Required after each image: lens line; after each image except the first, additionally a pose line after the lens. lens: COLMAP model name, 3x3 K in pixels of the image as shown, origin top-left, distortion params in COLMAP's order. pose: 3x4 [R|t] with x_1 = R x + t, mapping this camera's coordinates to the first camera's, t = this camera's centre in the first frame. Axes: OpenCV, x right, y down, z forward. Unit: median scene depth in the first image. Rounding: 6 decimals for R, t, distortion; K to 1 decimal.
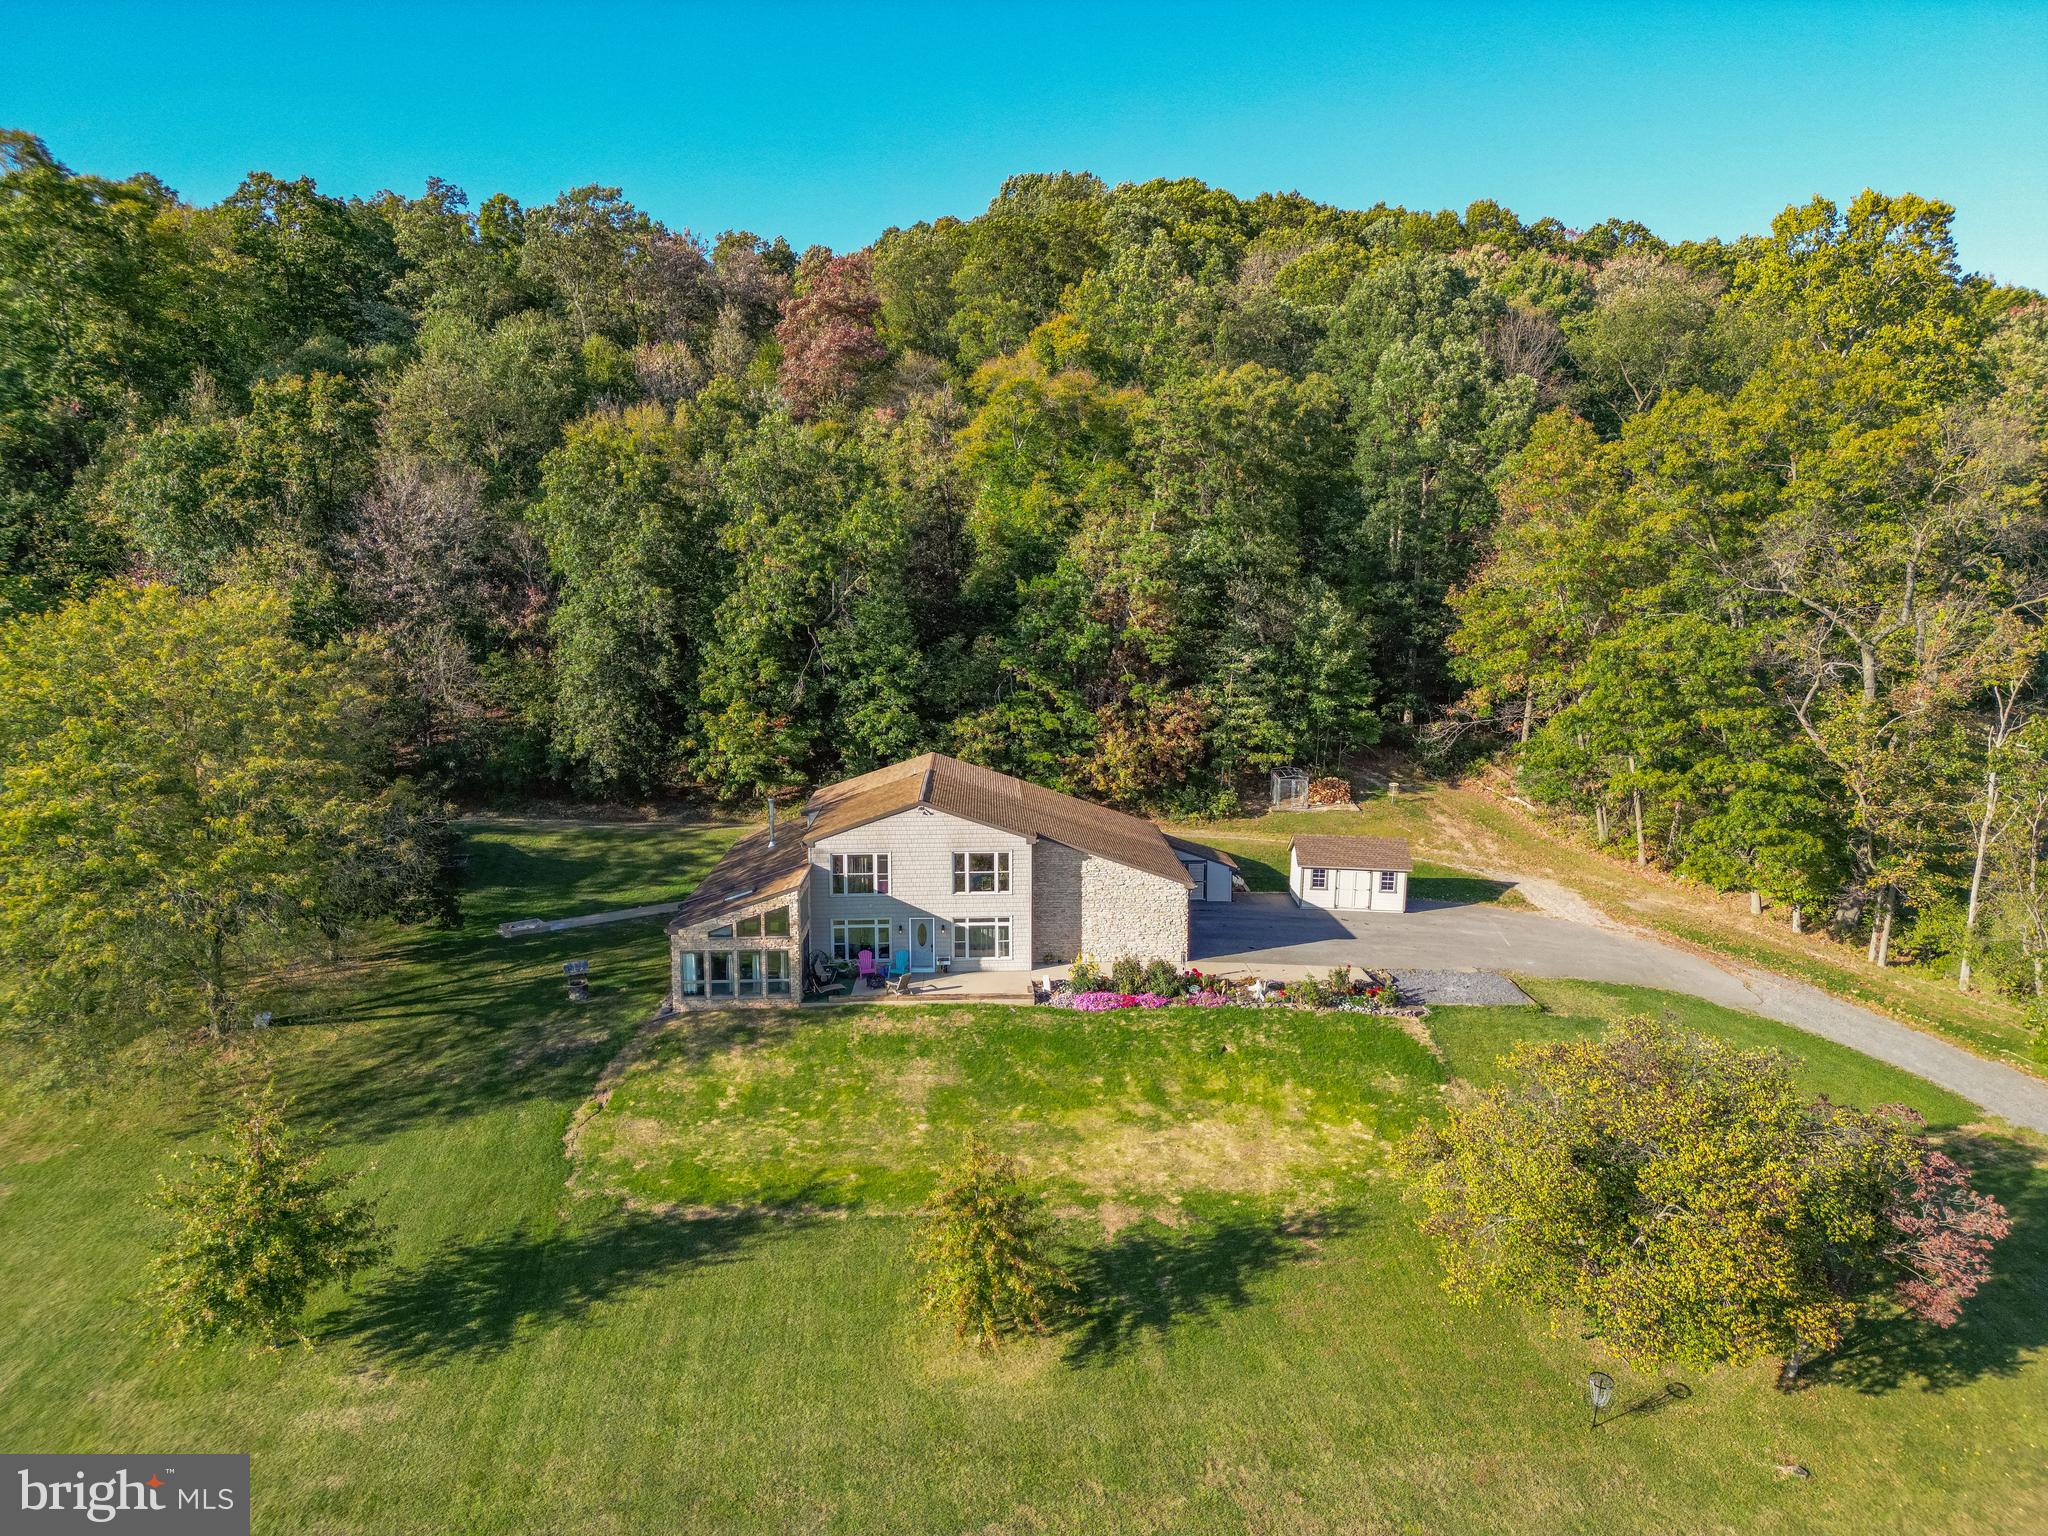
lens RADIAL K [[1436.5, 0, 1045.3], [0, 1436.5, 746.5], [0, 0, 1]] dist [0.058464, -0.058165]
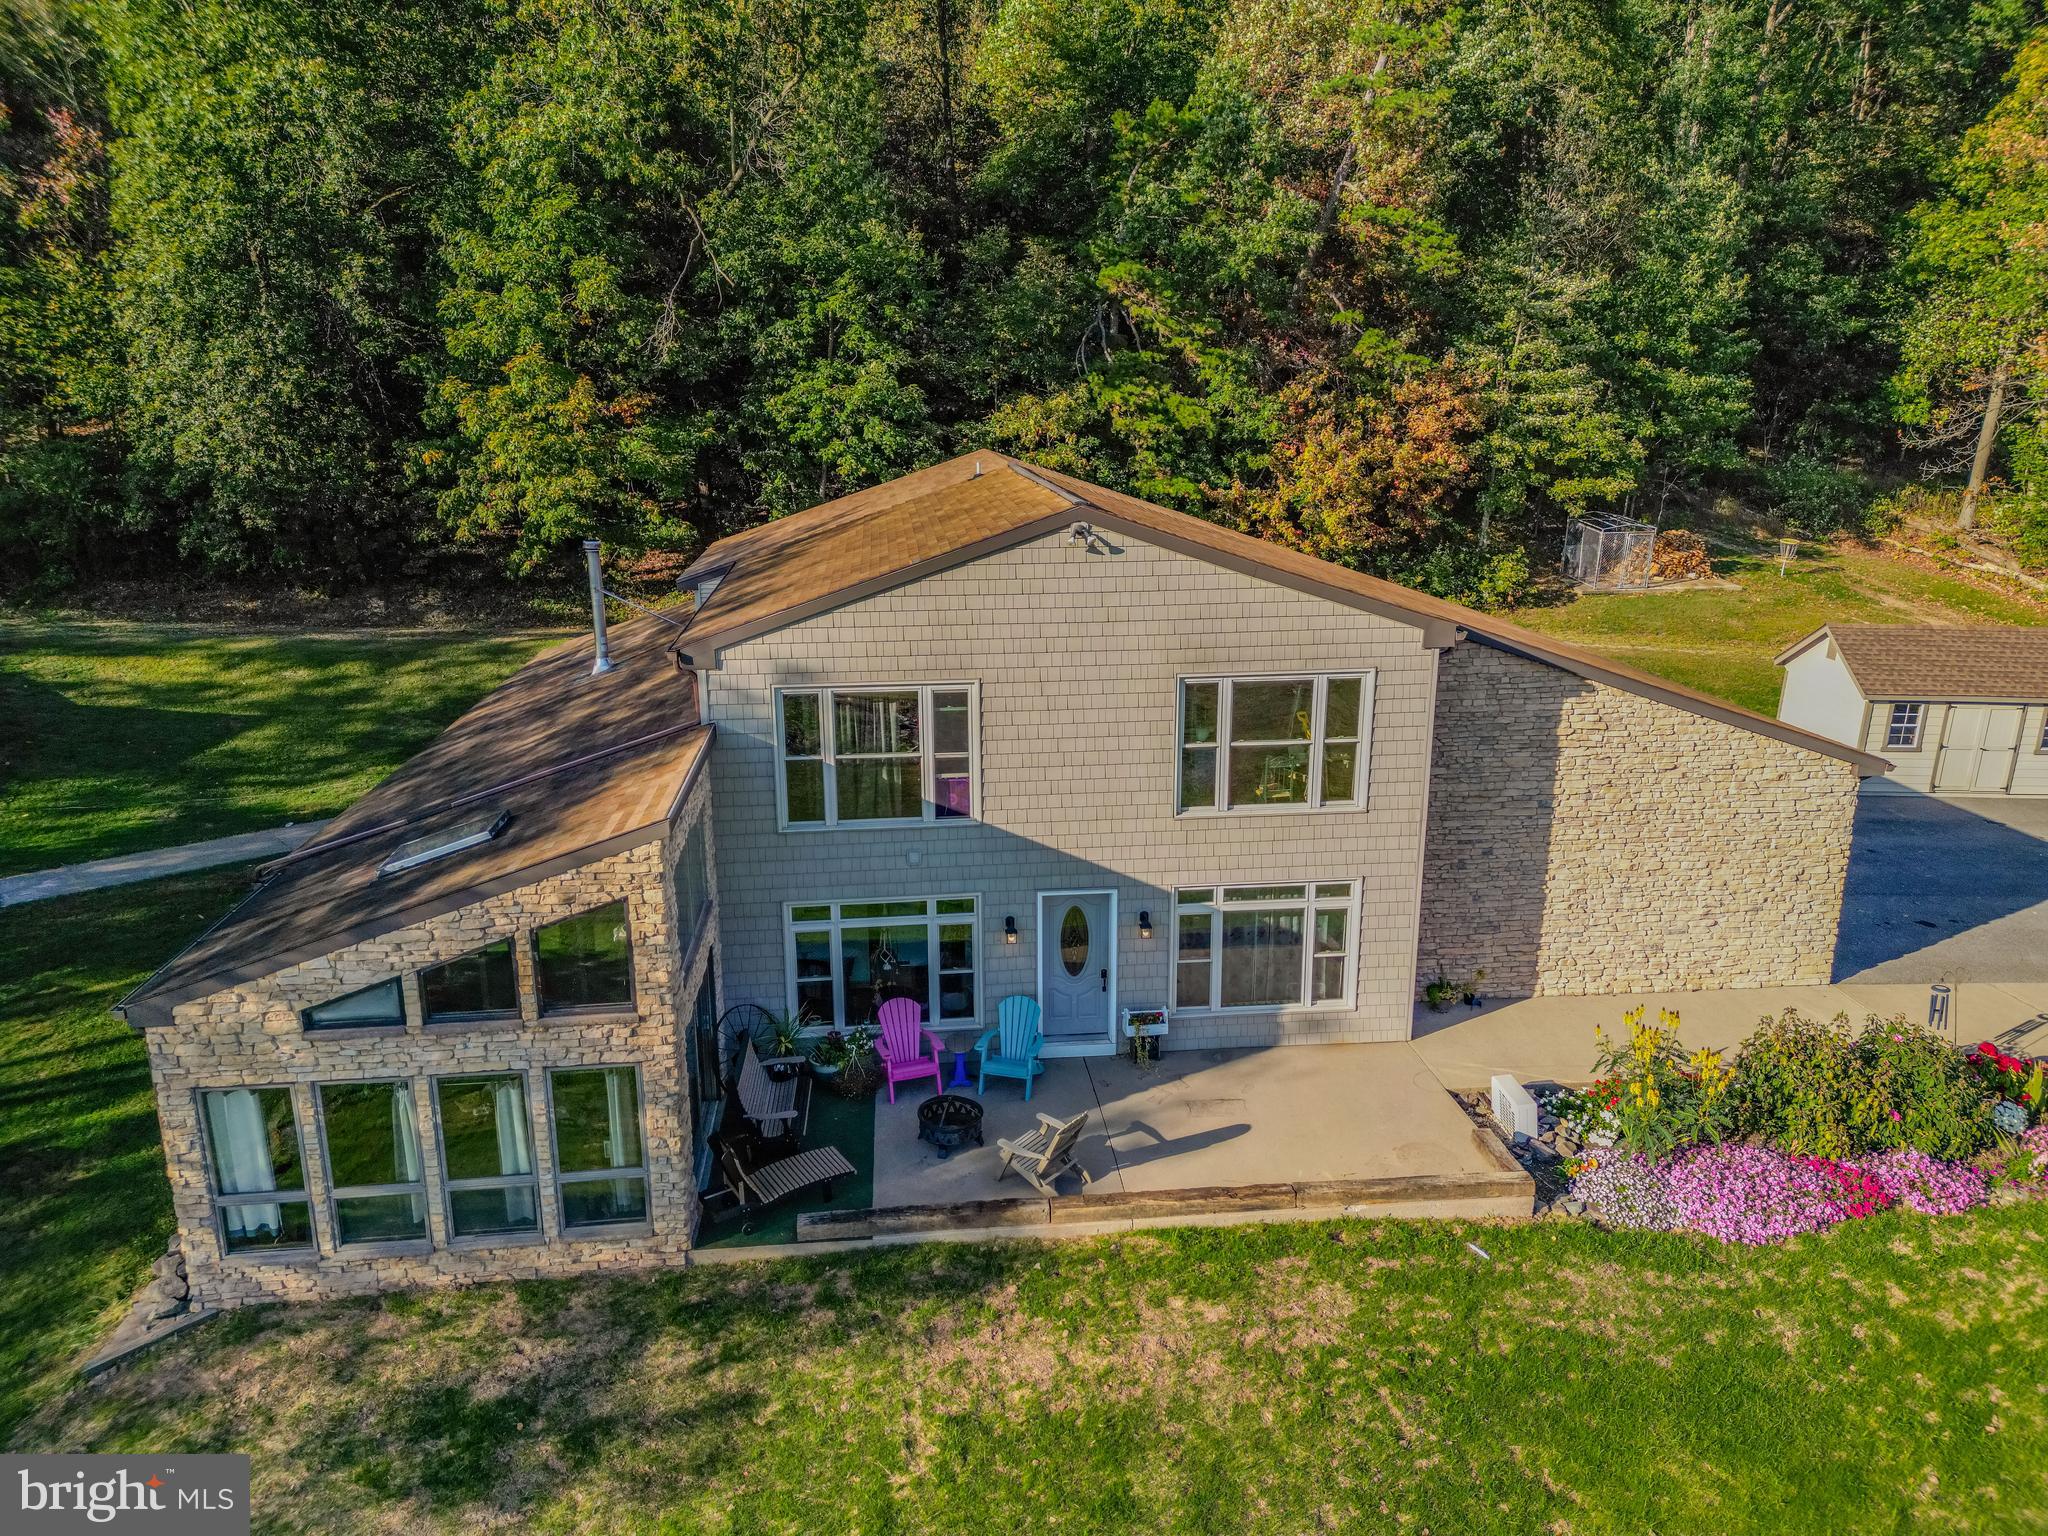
lens RADIAL K [[1436.5, 0, 1037.4], [0, 1436.5, 787.3], [0, 0, 1]] dist [0.058464, -0.058165]
pose [[0.998011, -0.020107, 0.059746, -0.094459], [0.011164, 0.989163, 0.146399, 0.043162], [-0.062042, -0.145441, 0.987420, 0.584804]]
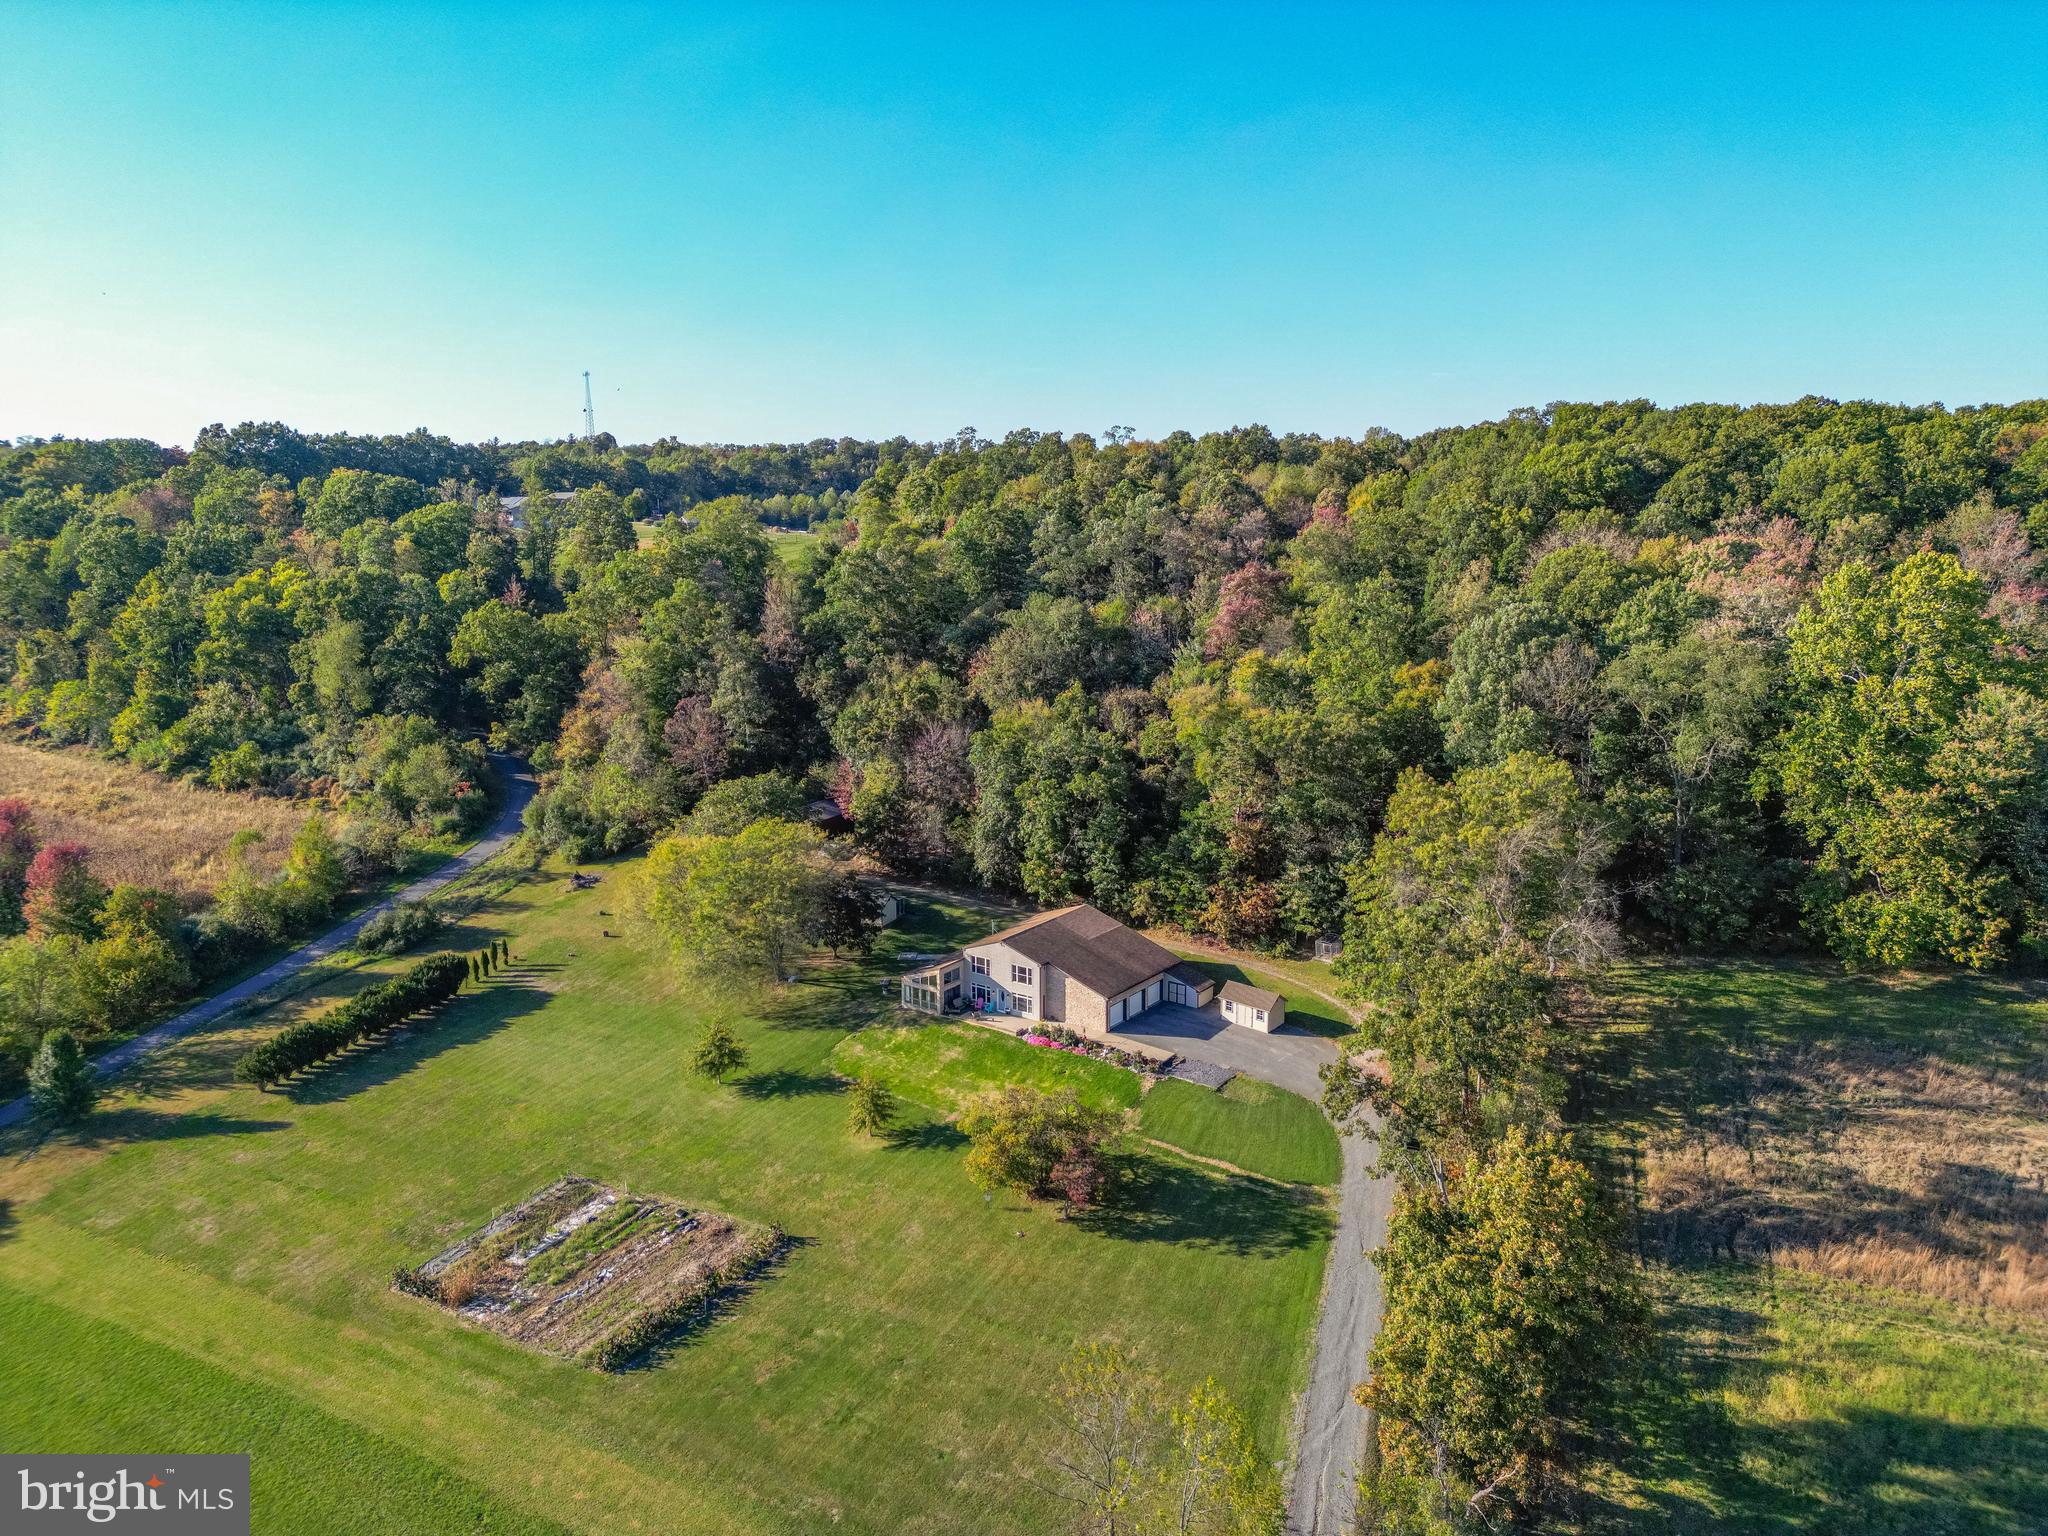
lens RADIAL K [[1436.5, 0, 1035.4], [0, 1436.5, 754.3], [0, 0, 1]] dist [0.058464, -0.058165]
pose [[0.786742, 0.101379, -0.608901, 1.127230], [-0.073740, 0.994793, 0.070351, -0.360755], [0.612862, -0.010448, 0.790121, -0.680938]]
